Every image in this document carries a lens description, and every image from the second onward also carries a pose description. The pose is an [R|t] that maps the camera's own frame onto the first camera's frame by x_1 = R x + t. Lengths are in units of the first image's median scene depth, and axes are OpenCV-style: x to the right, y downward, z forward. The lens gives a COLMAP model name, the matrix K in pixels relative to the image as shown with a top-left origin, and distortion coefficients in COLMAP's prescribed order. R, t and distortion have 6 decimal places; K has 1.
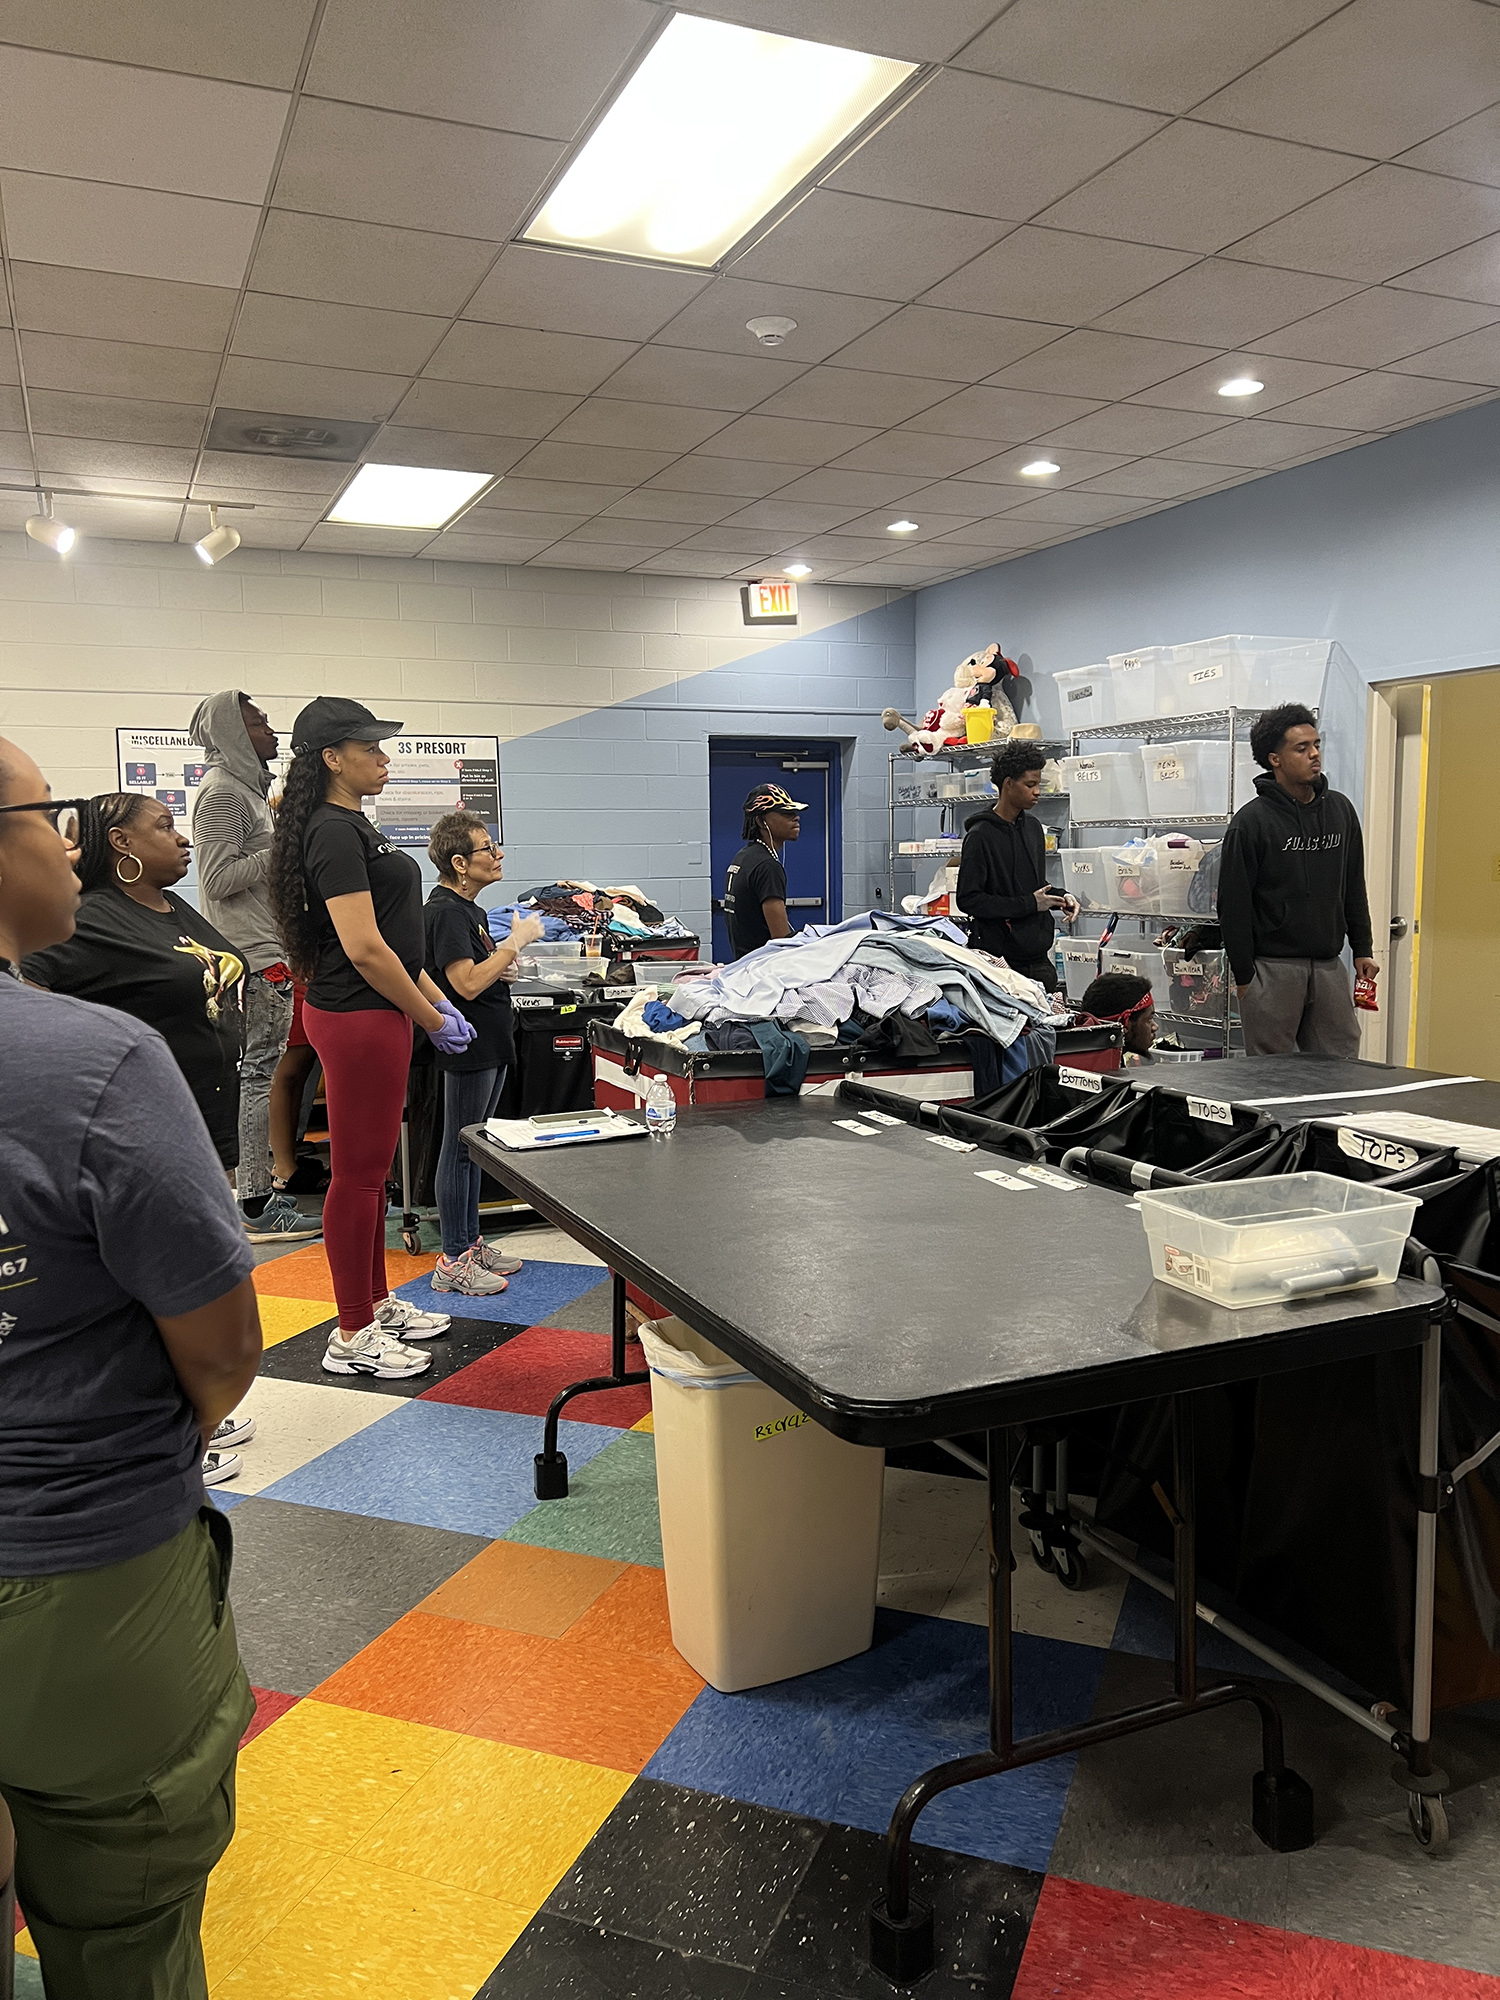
lens RADIAL K [[1508.2, 0, 747.5], [0, 1508.2, 988.8], [0, 0, 1]] dist [0.040666, -0.037175]
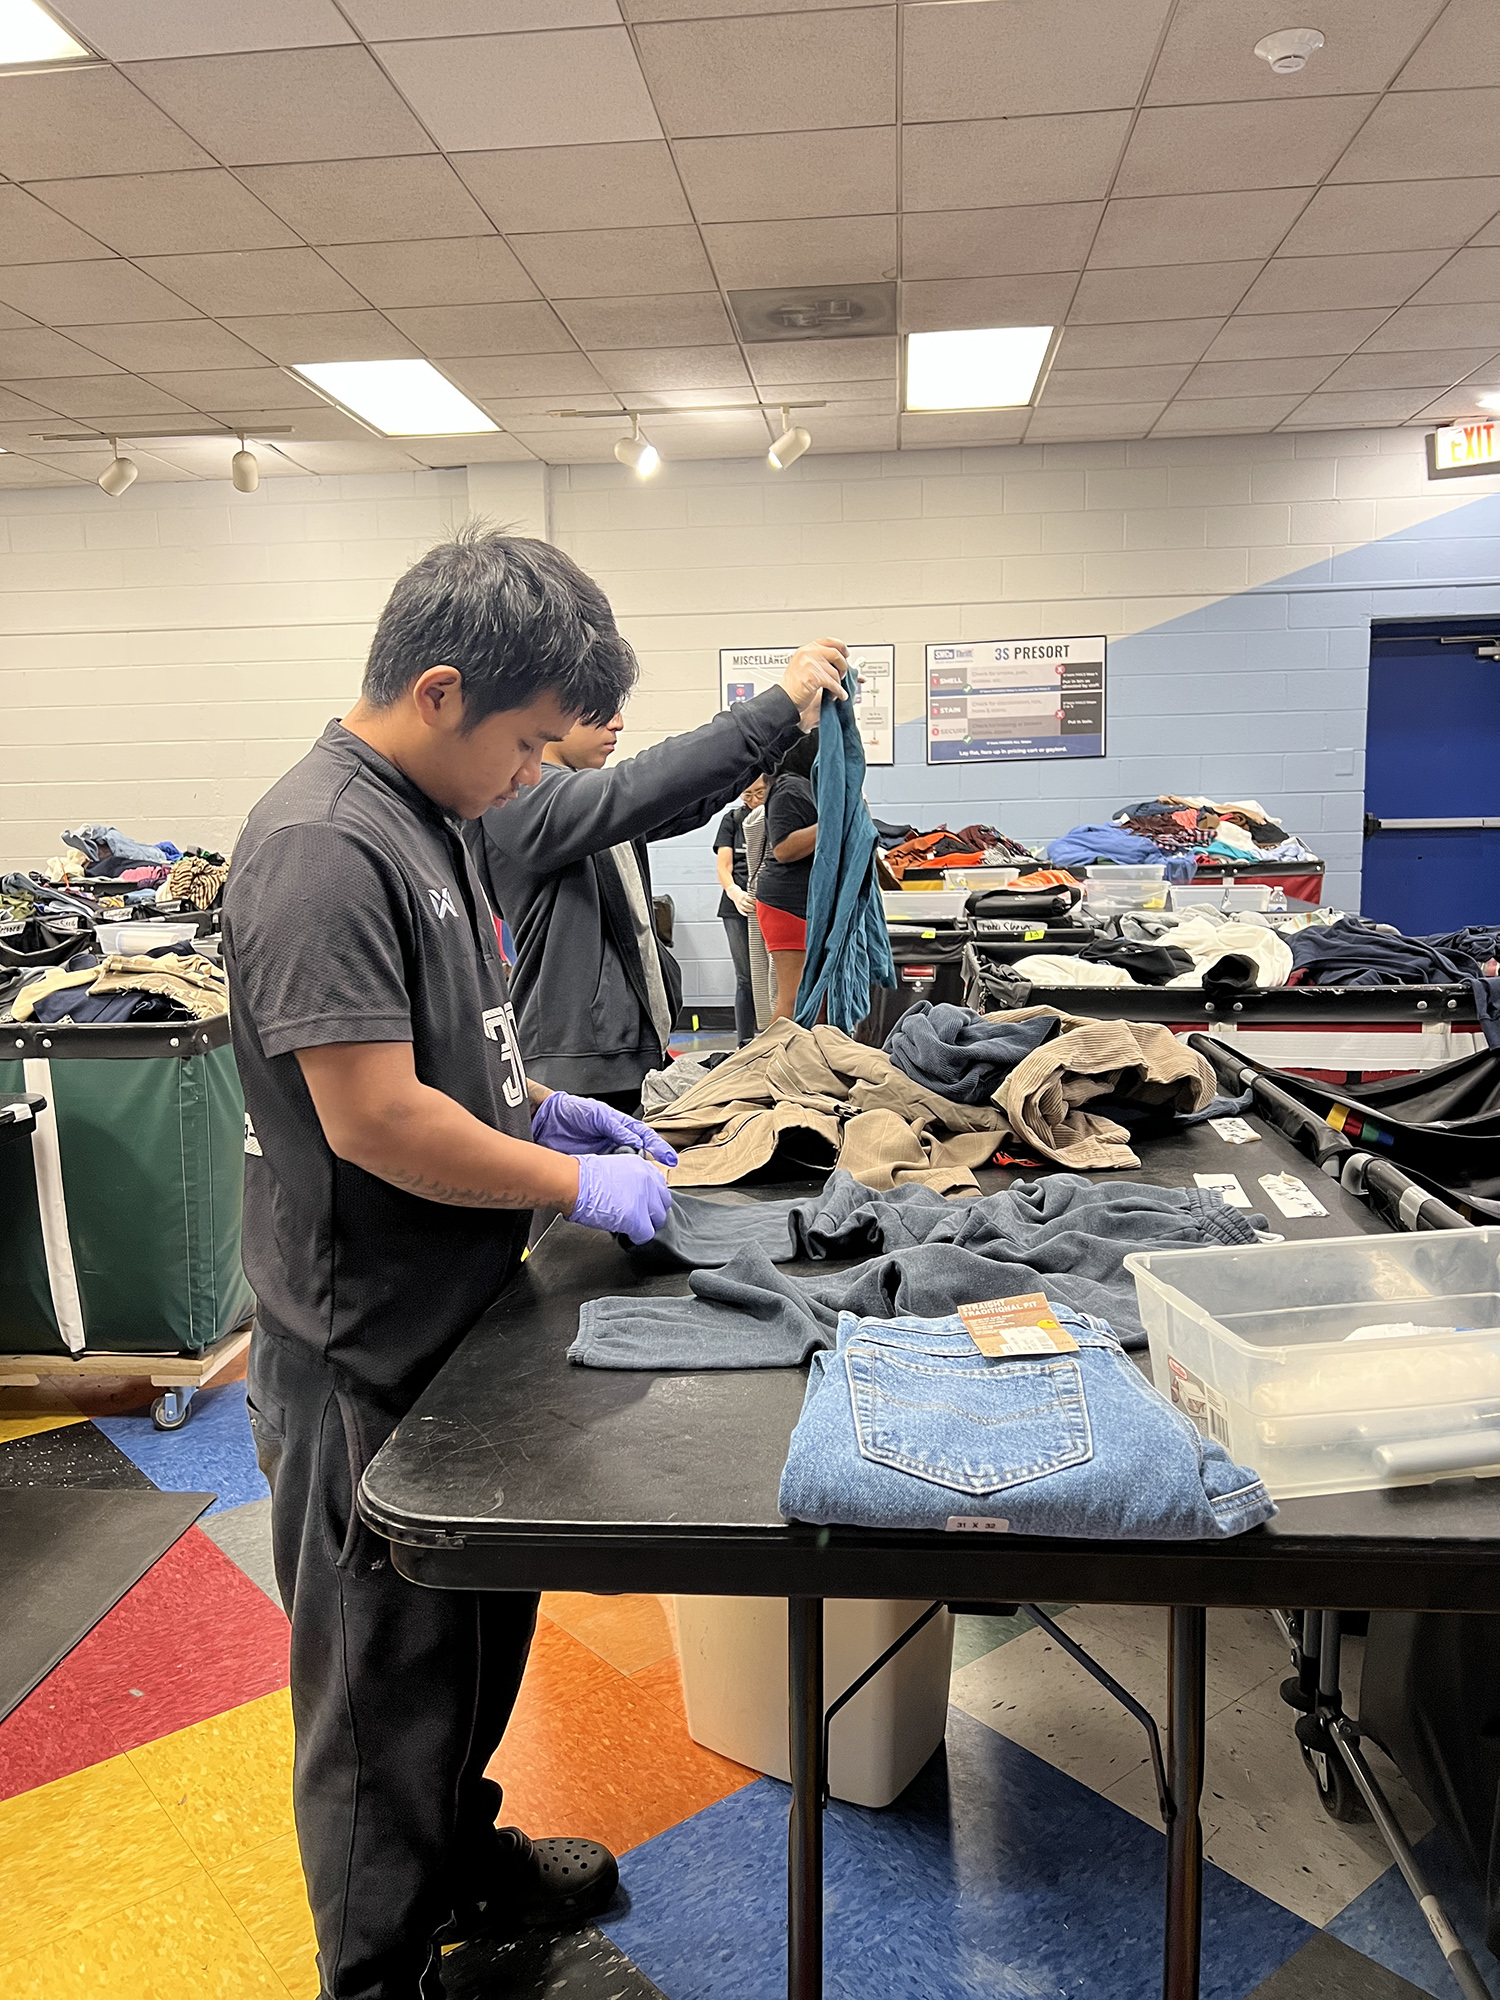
lens RADIAL K [[1508.2, 0, 737.1], [0, 1508.2, 1008.4], [0, 0, 1]] dist [0.040666, -0.037175]
pose [[0.874955, 0.061876, -0.480234, 0.096691], [-0.033855, 0.997192, 0.066802, 0.001895], [0.483018, -0.042190, 0.874593, 0.101381]]
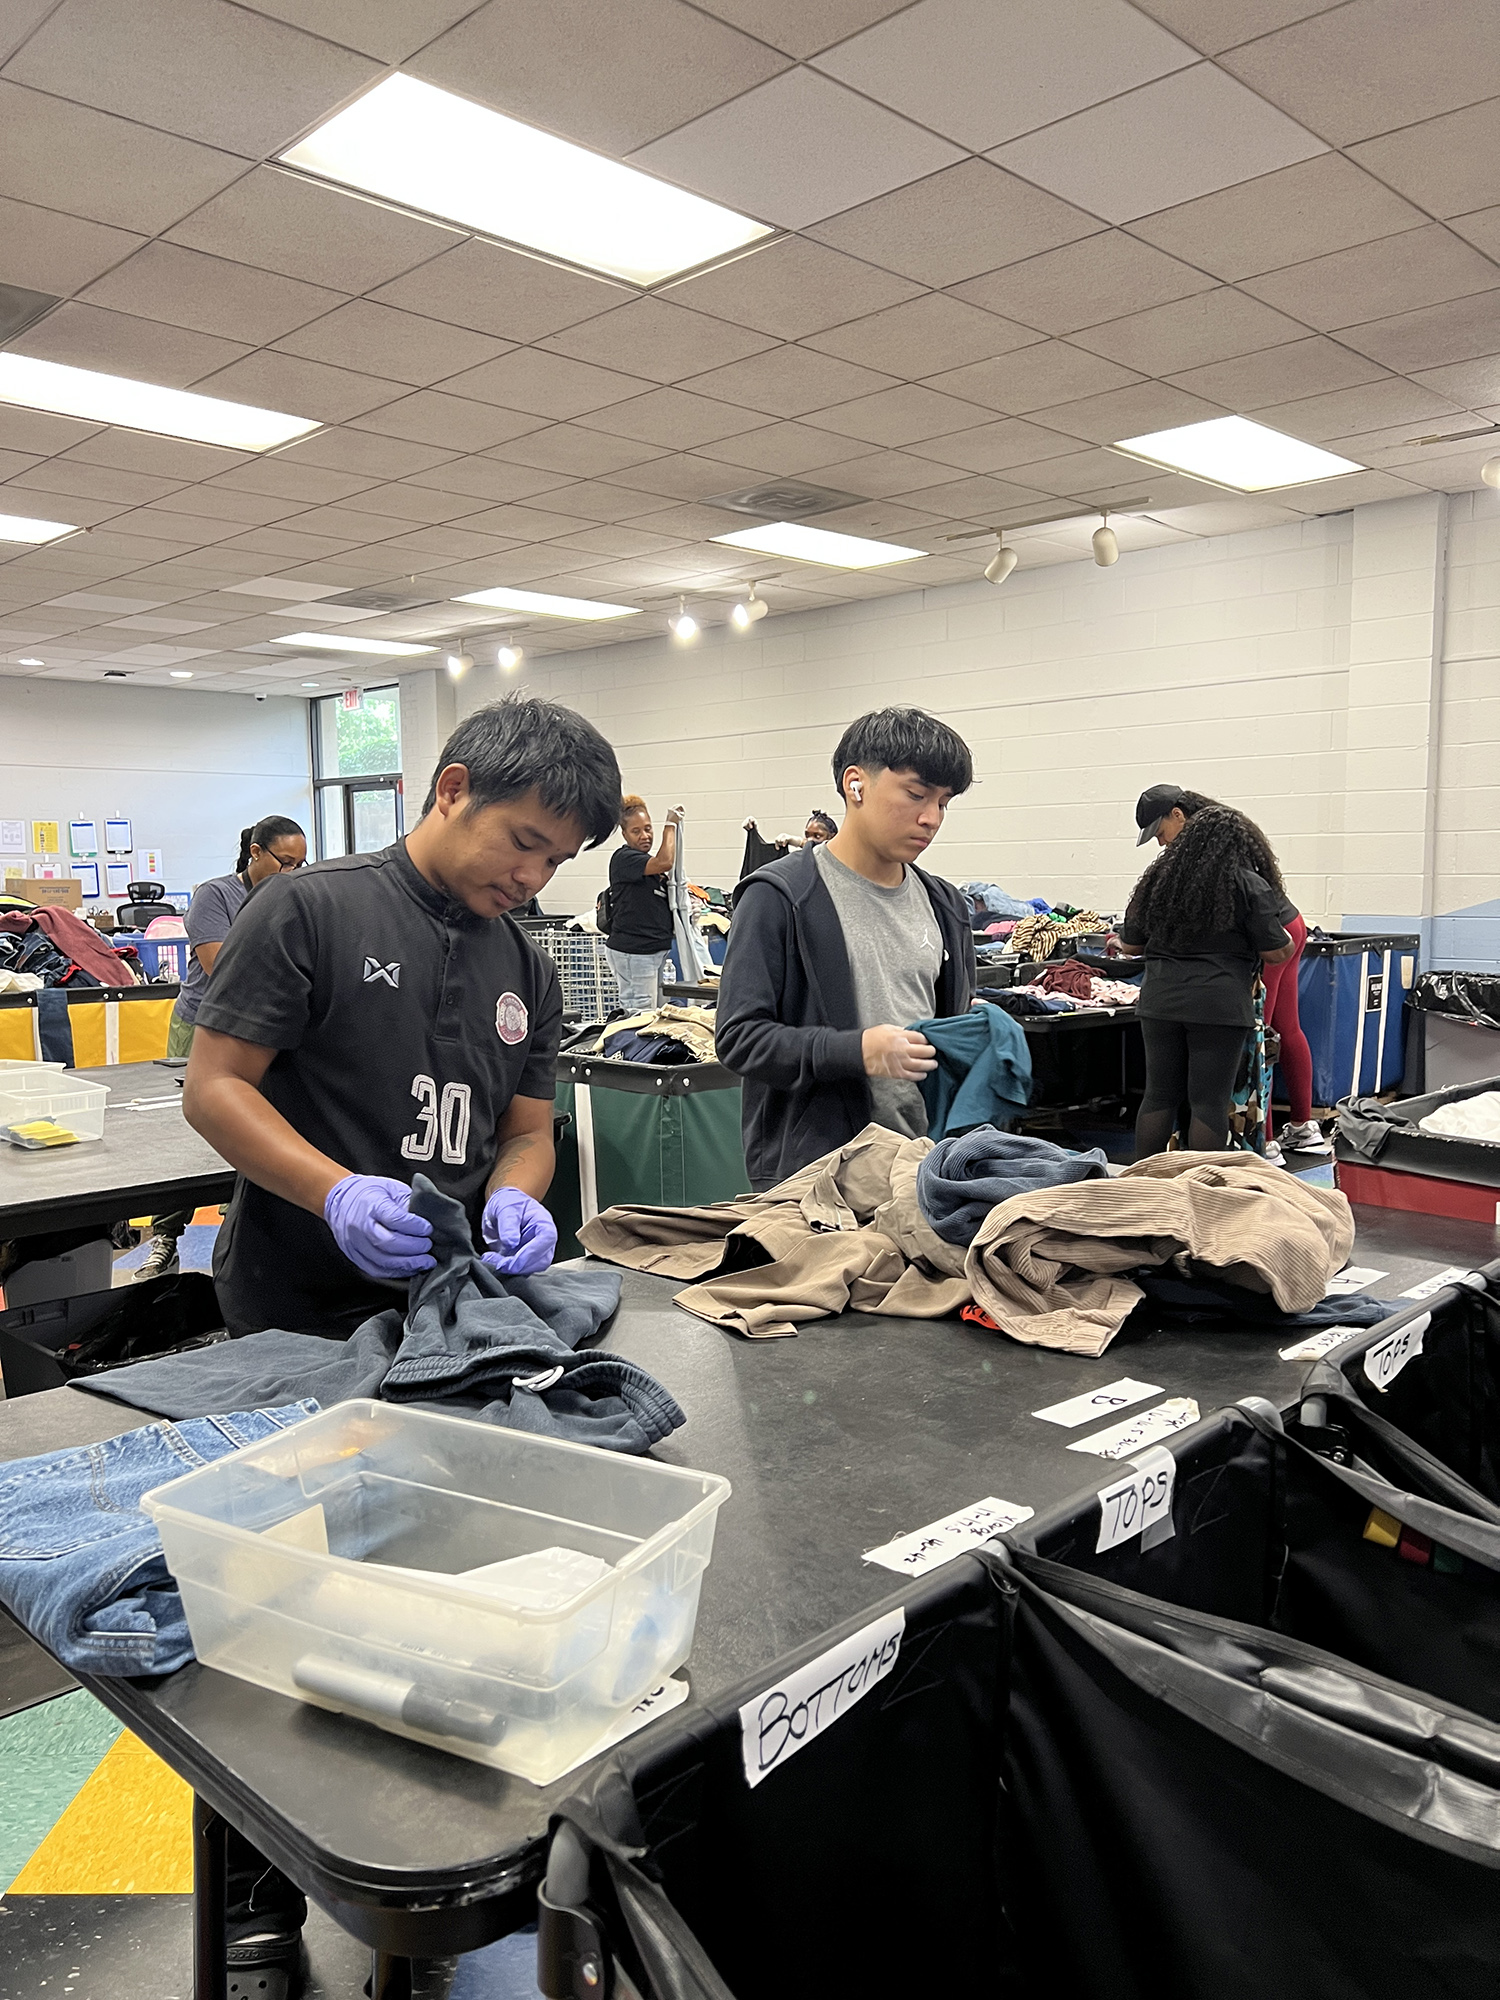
lens RADIAL K [[1508.2, 0, 759.6], [0, 1508.2, 1016.2], [0, 0, 1]] dist [0.040666, -0.037175]
pose [[0.365750, 0.105901, -0.924669, 0.199799], [-0.081573, 0.993330, 0.081499, -0.015811], [0.927132, 0.045620, 0.371949, 0.222234]]
